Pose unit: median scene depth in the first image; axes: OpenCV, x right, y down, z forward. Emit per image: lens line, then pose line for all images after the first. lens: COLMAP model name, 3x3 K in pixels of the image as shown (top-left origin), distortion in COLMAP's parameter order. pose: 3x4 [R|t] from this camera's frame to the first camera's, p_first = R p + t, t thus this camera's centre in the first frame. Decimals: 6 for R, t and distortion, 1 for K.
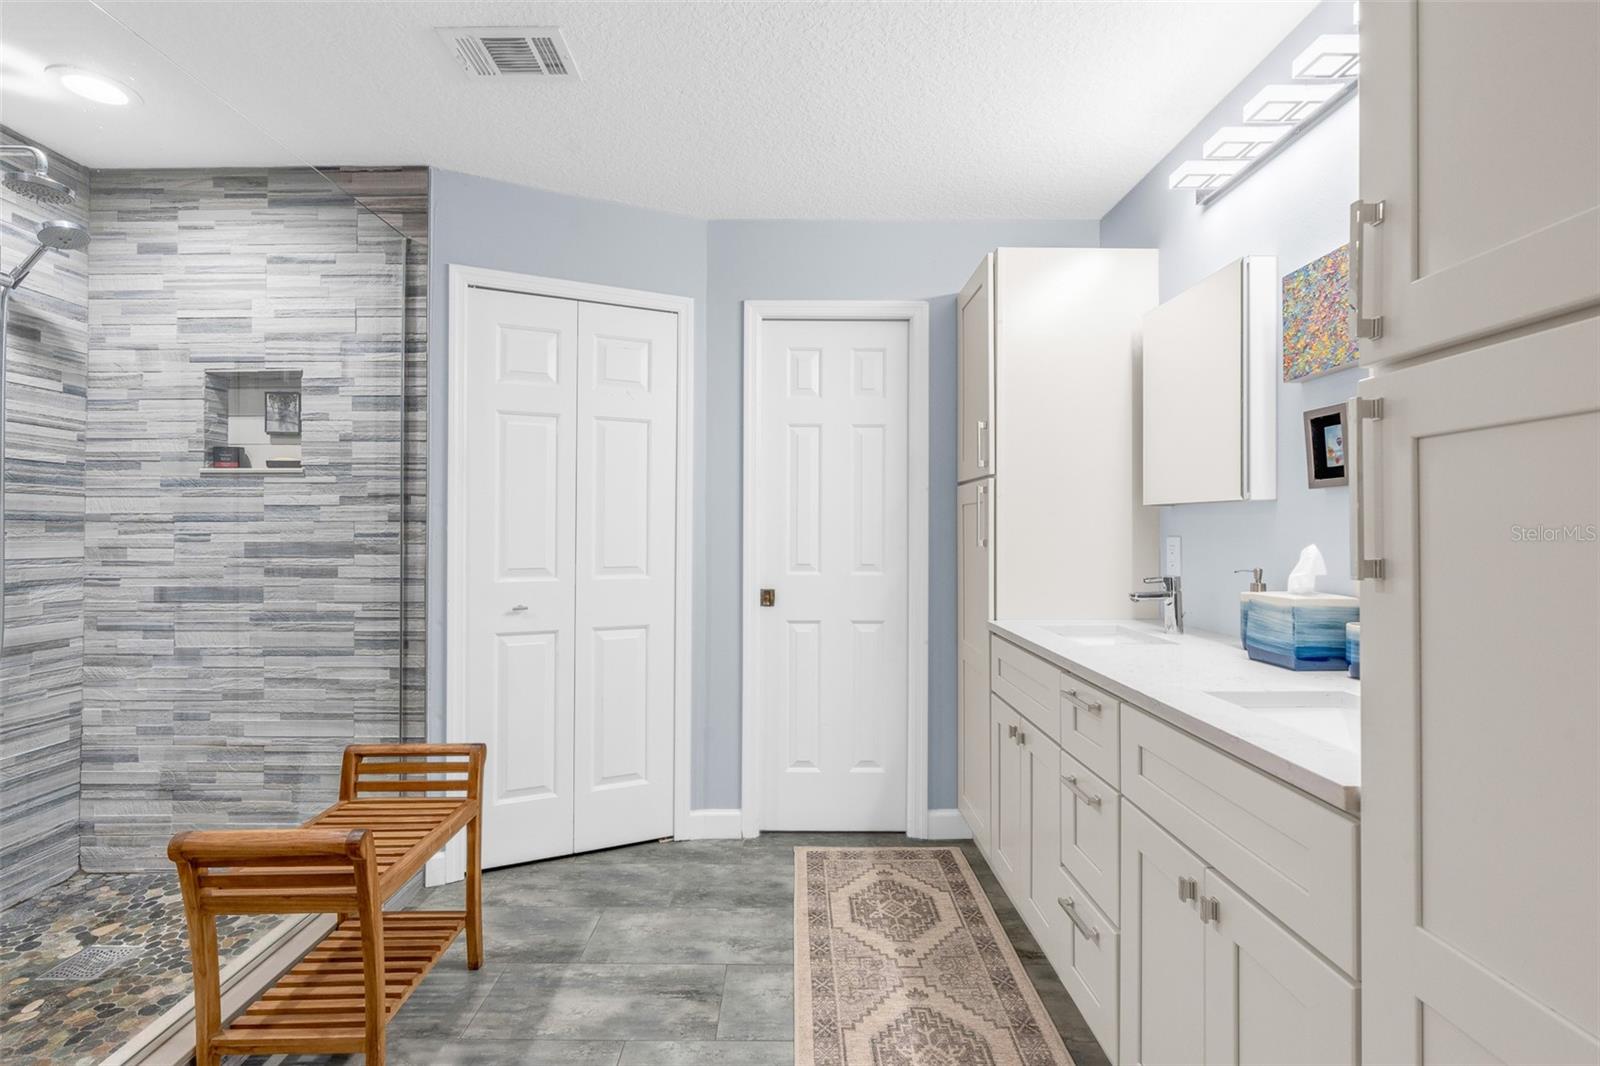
lens RADIAL K [[723.6, 0, 804.9], [0, 723.6, 525.9], [0, 0, 1]] dist [-0.010588, 0.003754]
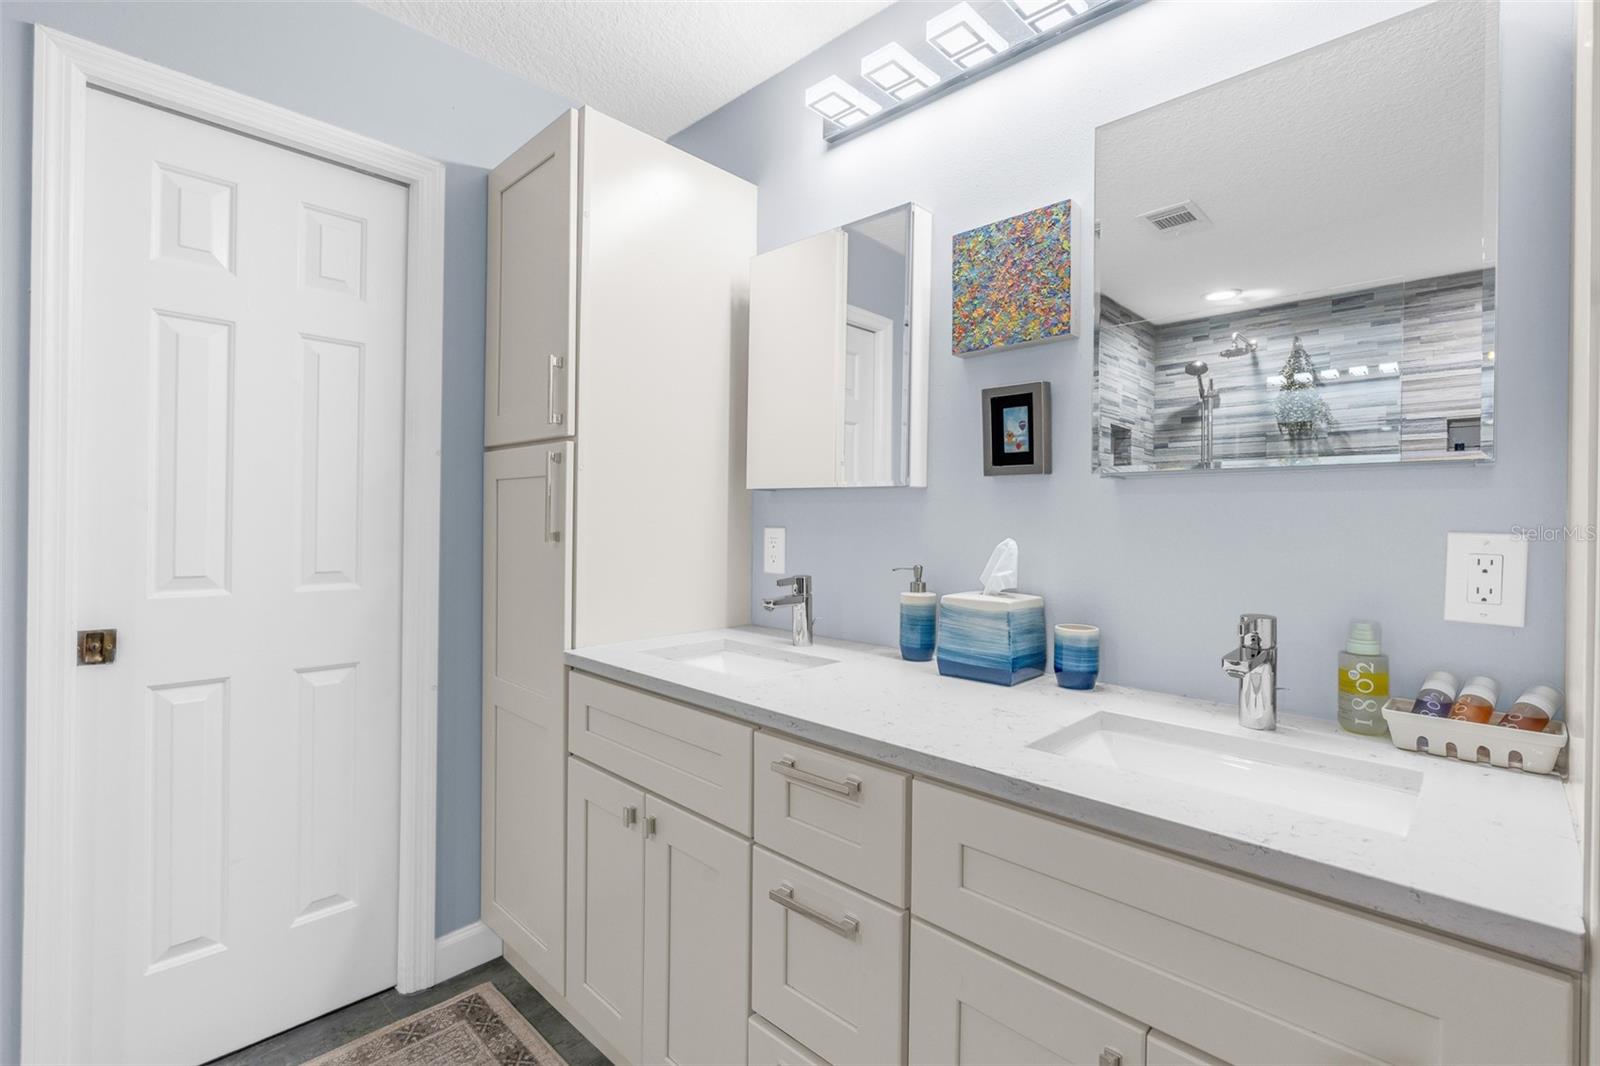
lens RADIAL K [[723.6, 0, 806.8], [0, 723.6, 523.3], [0, 0, 1]] dist [-0.010588, 0.003754]
pose [[0.711193, 0.005197, 0.702978, -0.068534], [-0.015397, 0.999848, 0.008186, 0.002605], [-0.702829, -0.016646, 0.711164, 0.396389]]
